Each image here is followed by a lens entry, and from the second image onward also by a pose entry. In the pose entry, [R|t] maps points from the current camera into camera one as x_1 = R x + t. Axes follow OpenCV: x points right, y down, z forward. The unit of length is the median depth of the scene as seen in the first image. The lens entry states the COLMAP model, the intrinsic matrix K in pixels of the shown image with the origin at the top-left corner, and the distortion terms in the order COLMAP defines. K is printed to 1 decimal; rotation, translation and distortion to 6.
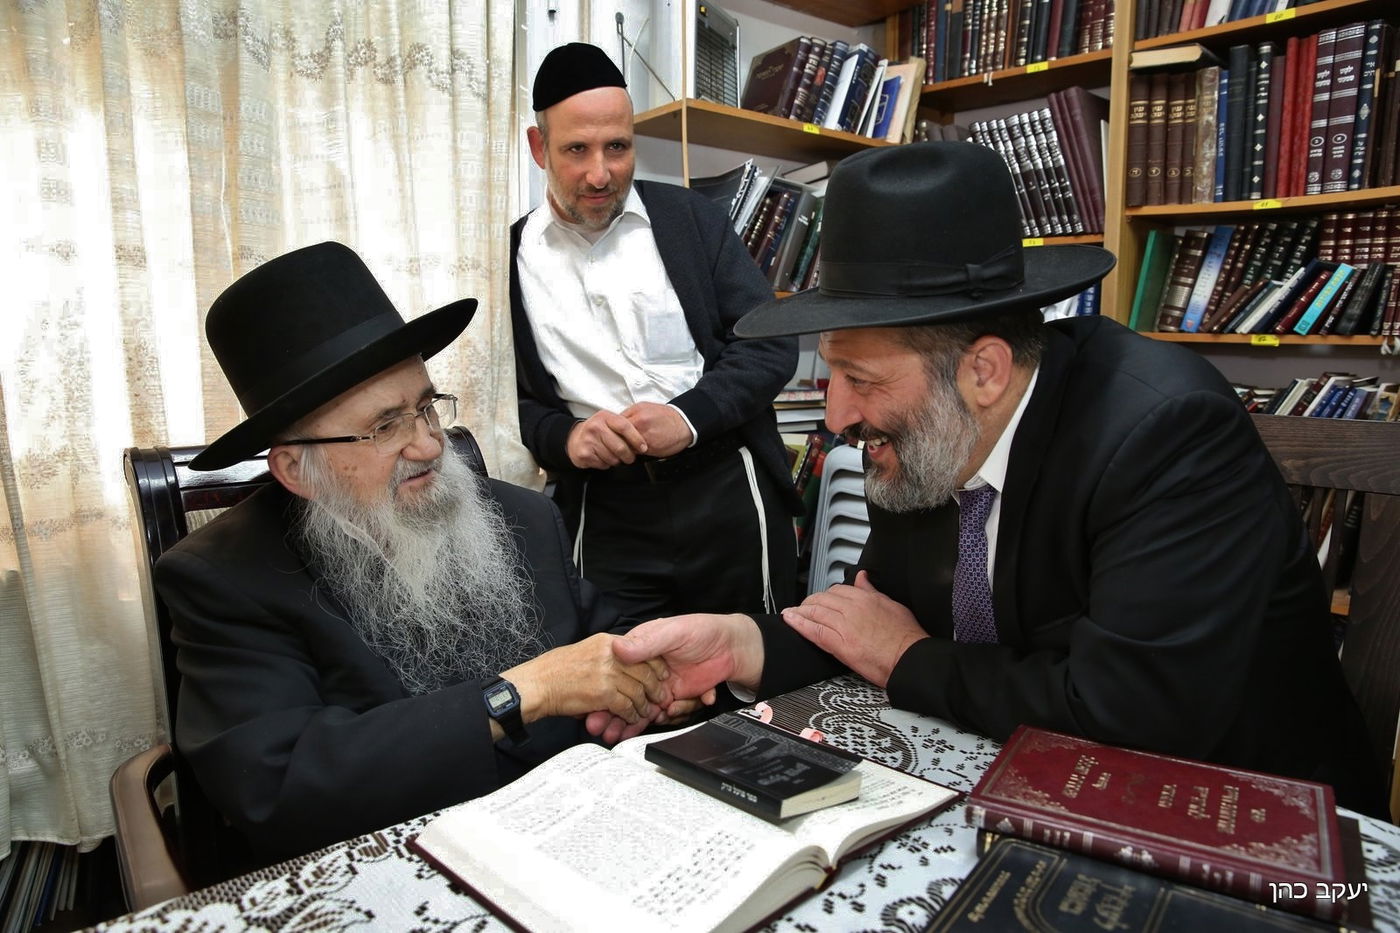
lens RADIAL K [[952.2, 0, 700.0], [0, 952.2, 466.5], [0, 0, 1]] dist [-0.109920, 0.081222]
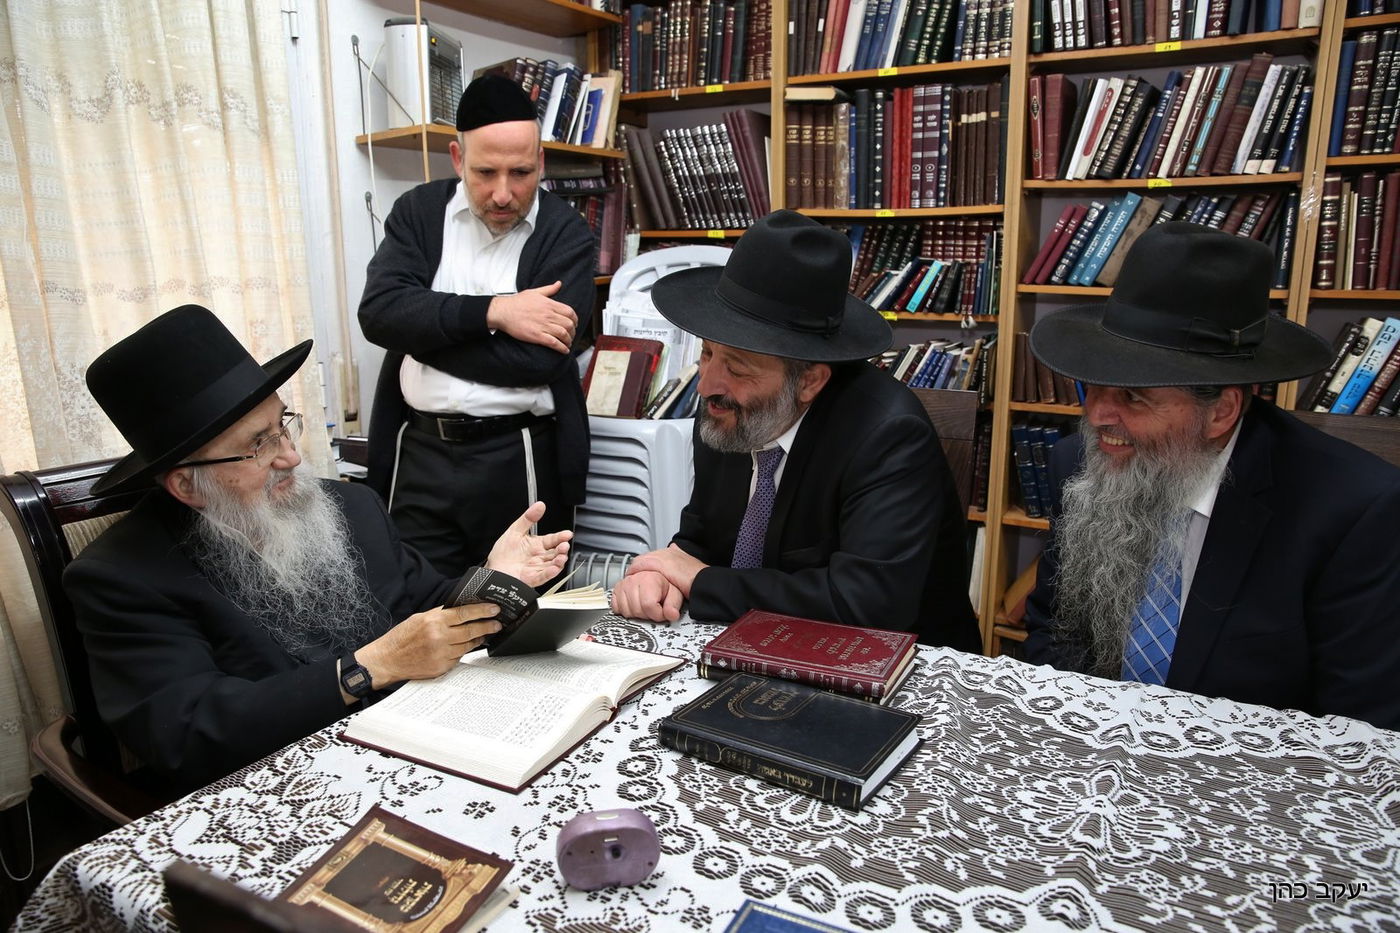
lens RADIAL K [[952.2, 0, 700.0], [0, 952.2, 466.5], [0, 0, 1]] dist [-0.109920, 0.081222]
pose [[0.951158, -0.074678, 0.299535, -0.068307], [0.052143, 0.995222, 0.082546, -0.047909], [-0.304268, -0.062896, 0.950508, -0.224756]]
